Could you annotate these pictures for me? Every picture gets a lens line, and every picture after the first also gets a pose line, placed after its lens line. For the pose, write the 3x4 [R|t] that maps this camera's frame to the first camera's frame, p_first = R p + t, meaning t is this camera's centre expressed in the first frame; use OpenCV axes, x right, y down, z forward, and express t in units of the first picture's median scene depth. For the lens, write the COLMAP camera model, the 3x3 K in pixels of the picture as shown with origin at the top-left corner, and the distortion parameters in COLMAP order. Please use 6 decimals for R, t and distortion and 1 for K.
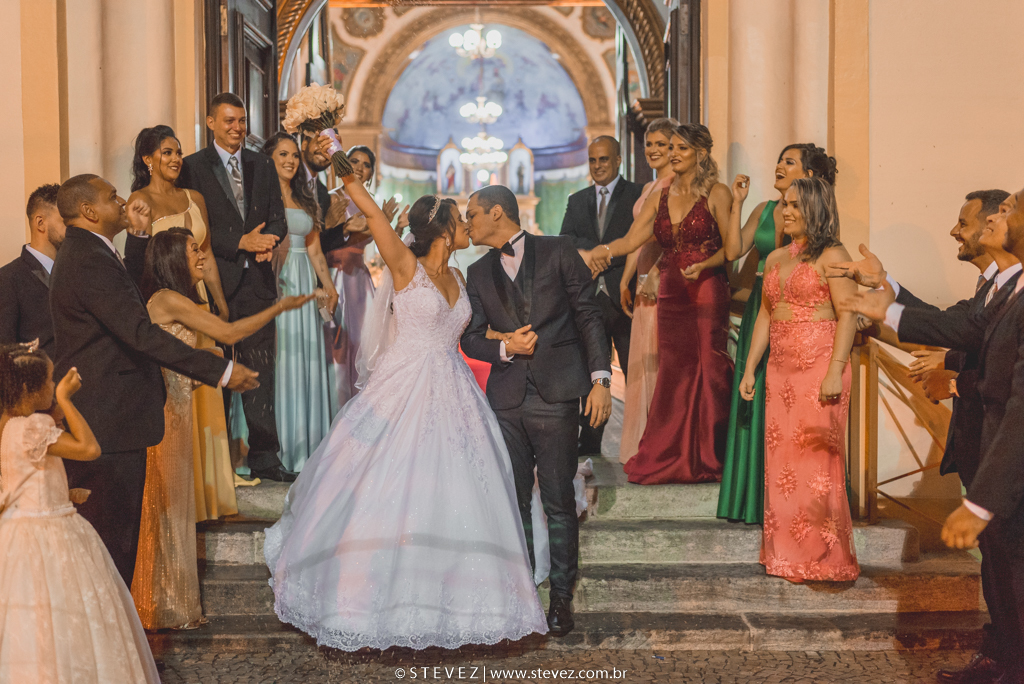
lens RADIAL K [[1473.8, 0, 514.4], [0, 1473.8, 348.3], [0, 0, 1]] dist [0.019558, 0.001361]
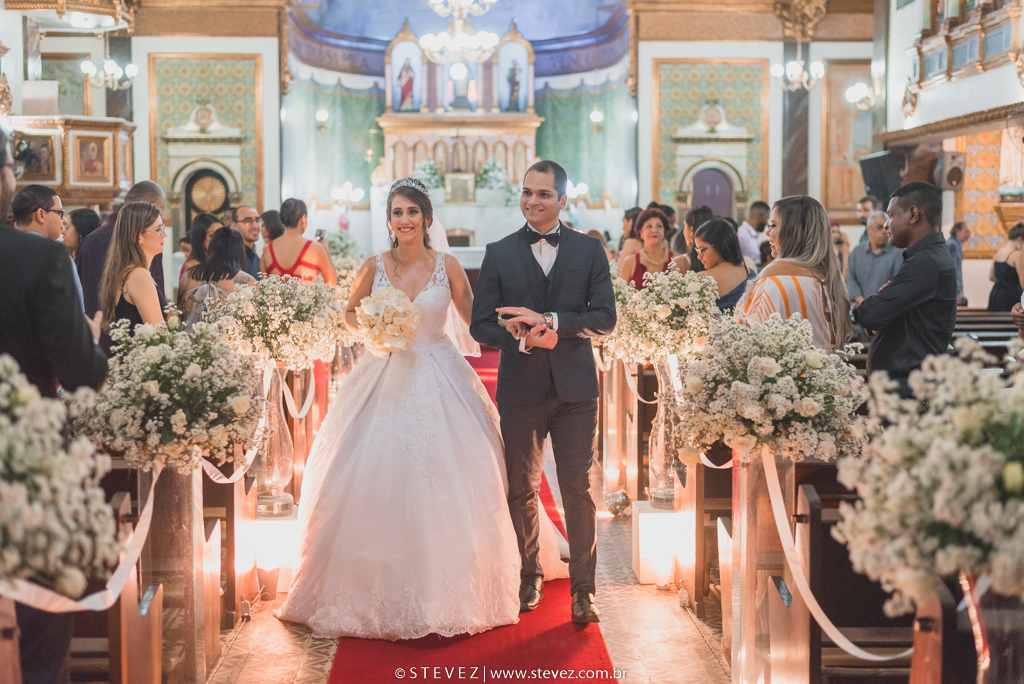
lens RADIAL K [[1473.8, 0, 514.4], [0, 1473.8, 348.3], [0, 0, 1]] dist [0.019558, 0.001361]
pose [[0.999735, 0.000820, 0.022993, -0.010443], [-0.001740, 0.999196, 0.040048, -0.026283], [-0.022942, -0.040078, 0.998933, 0.347137]]
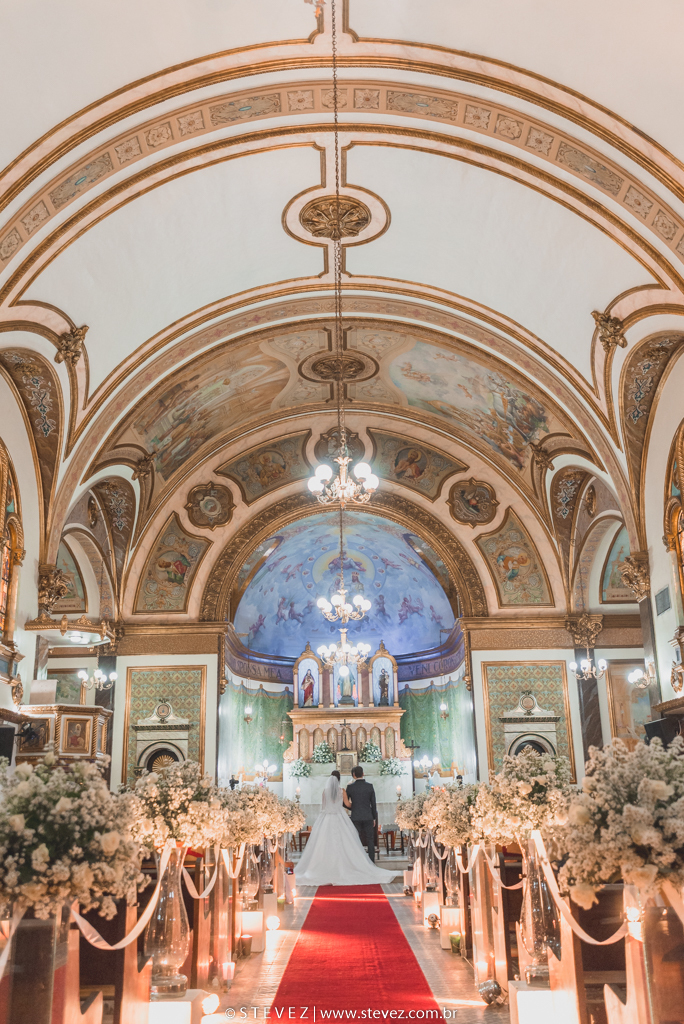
lens RADIAL K [[995.0, 0, 342.0], [0, 995.0, 512.0], [0, 0, 1]] dist [0.077029, -0.152125]
pose [[0.999670, -0.020538, -0.015458, -0.010113], [0.014427, 0.945986, -0.323885, -0.018139], [0.021275, 0.323555, 0.945970, 0.375952]]
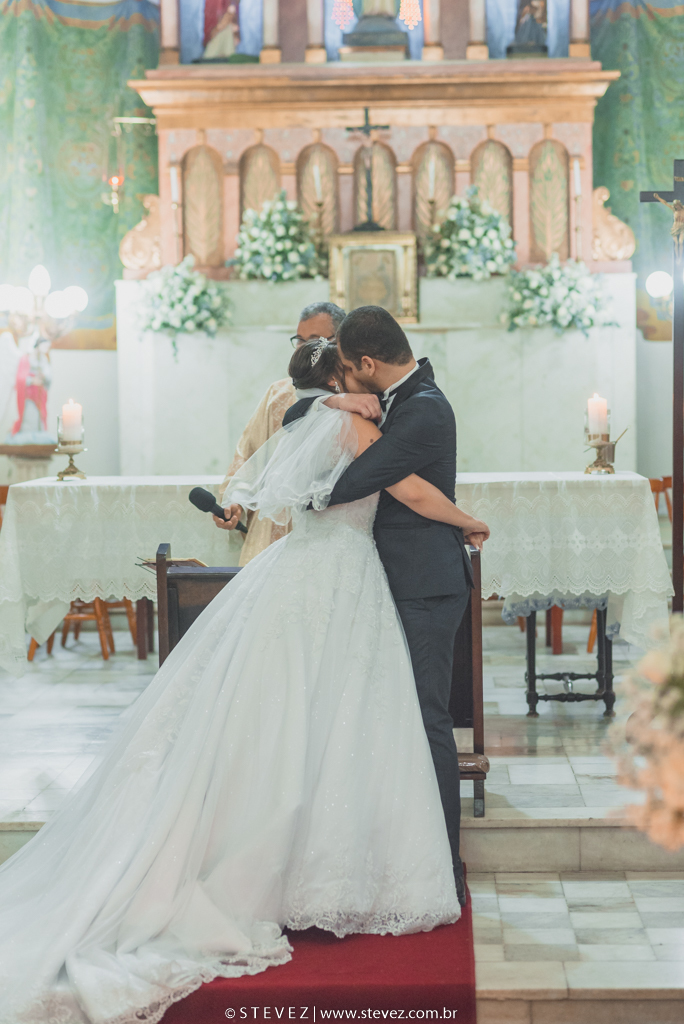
lens RADIAL K [[2502.8, 0, 342.0], [0, 2502.8, 512.0], [0, 0, 1]] dist [-0.003379, -0.263880]
pose [[0.998572, -0.007288, -0.052923, -0.004810], [0.007630, 0.999951, 0.006250, -0.037998], [0.052875, -0.006645, 0.998579, 0.621161]]
